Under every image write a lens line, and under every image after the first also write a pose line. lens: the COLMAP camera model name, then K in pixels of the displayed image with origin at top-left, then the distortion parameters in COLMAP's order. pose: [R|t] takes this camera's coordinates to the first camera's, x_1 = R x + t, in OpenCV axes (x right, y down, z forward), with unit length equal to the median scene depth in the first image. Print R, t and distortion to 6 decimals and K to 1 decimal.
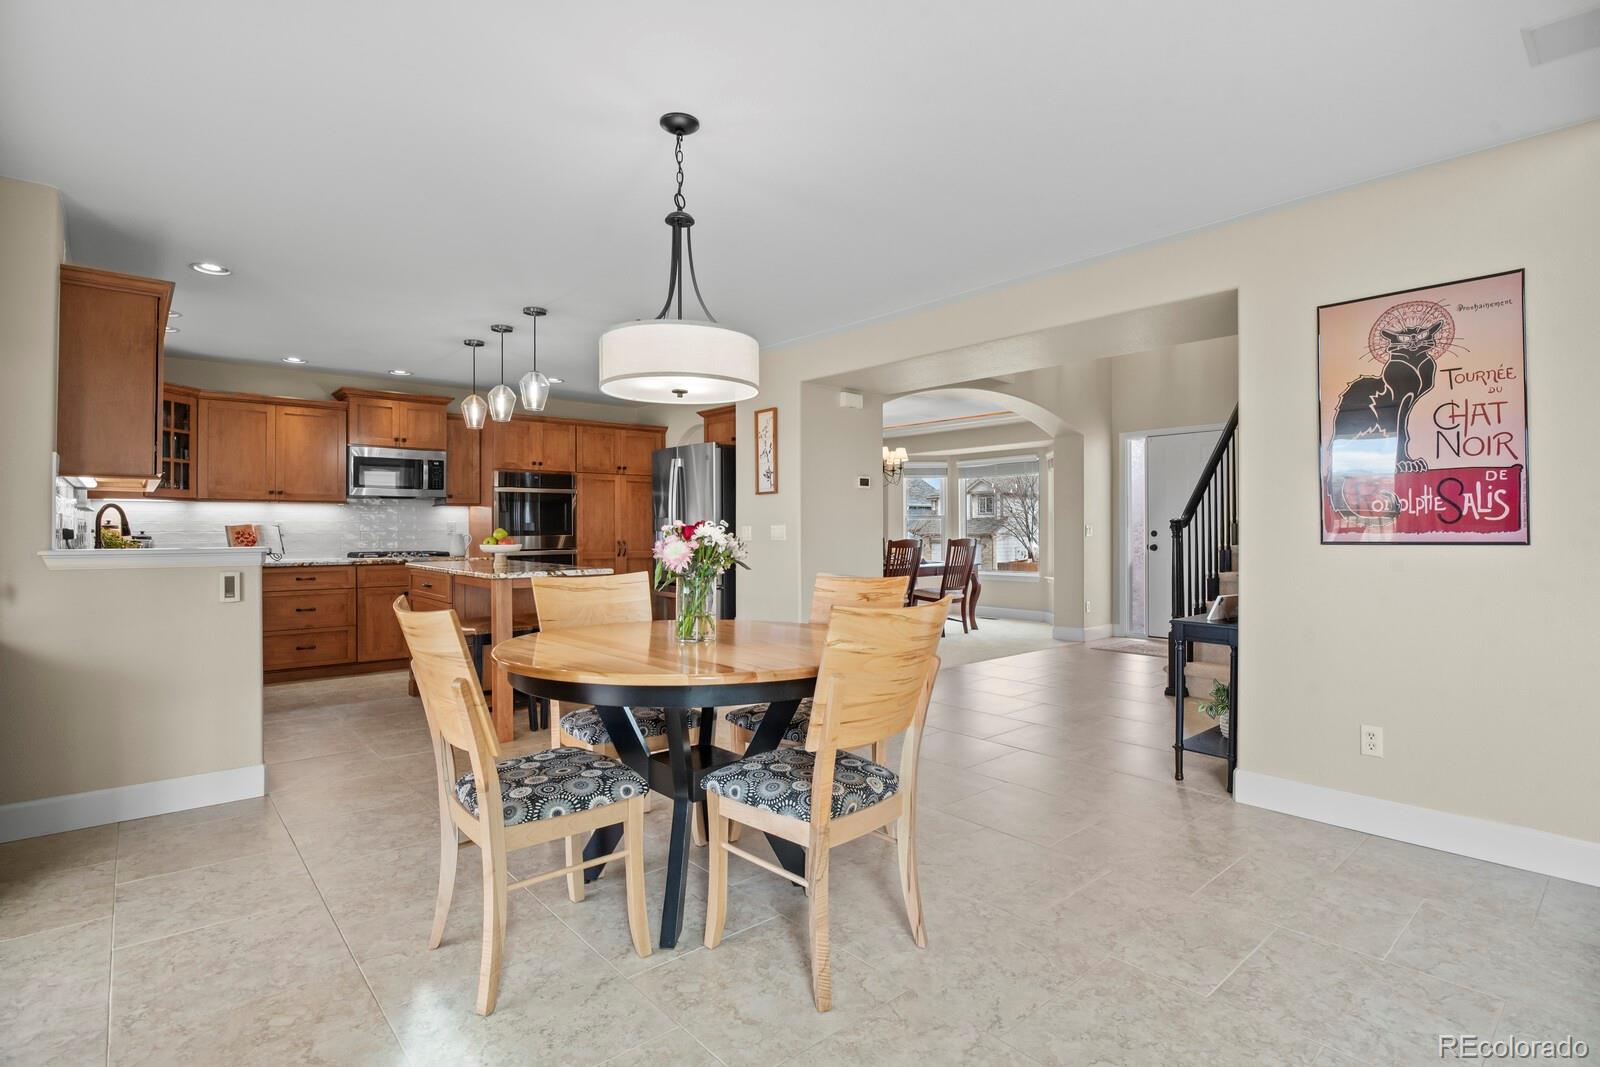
lens RADIAL K [[784.7, 0, 809.7], [0, 784.7, 529.0], [0, 0, 1]] dist [-0.018336, -0.008344]
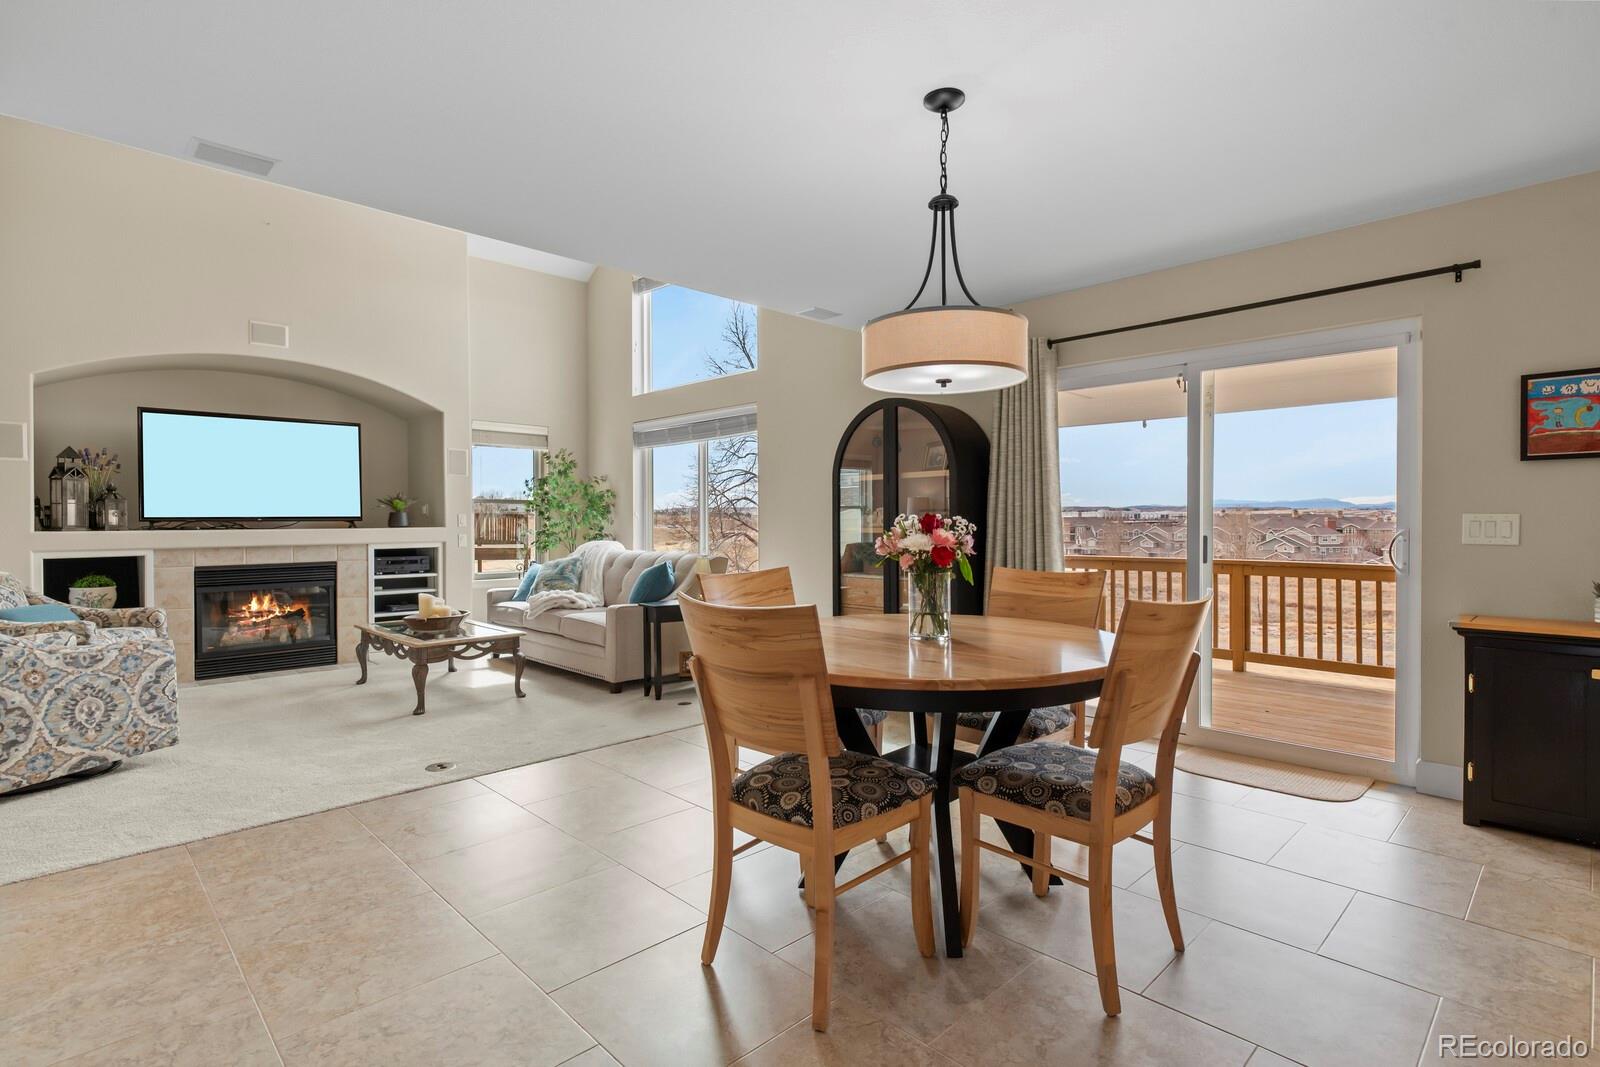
lens RADIAL K [[778.1, 0, 807.4], [0, 778.1, 529.7], [0, 0, 1]] dist [0.001014, -0.000439]
pose [[-0.998625, 0.006111, -0.052064, 0.022701], [0.005636, 0.999941, 0.009276, -0.000390], [0.052117, 0.008970, -0.998601, 0.811892]]
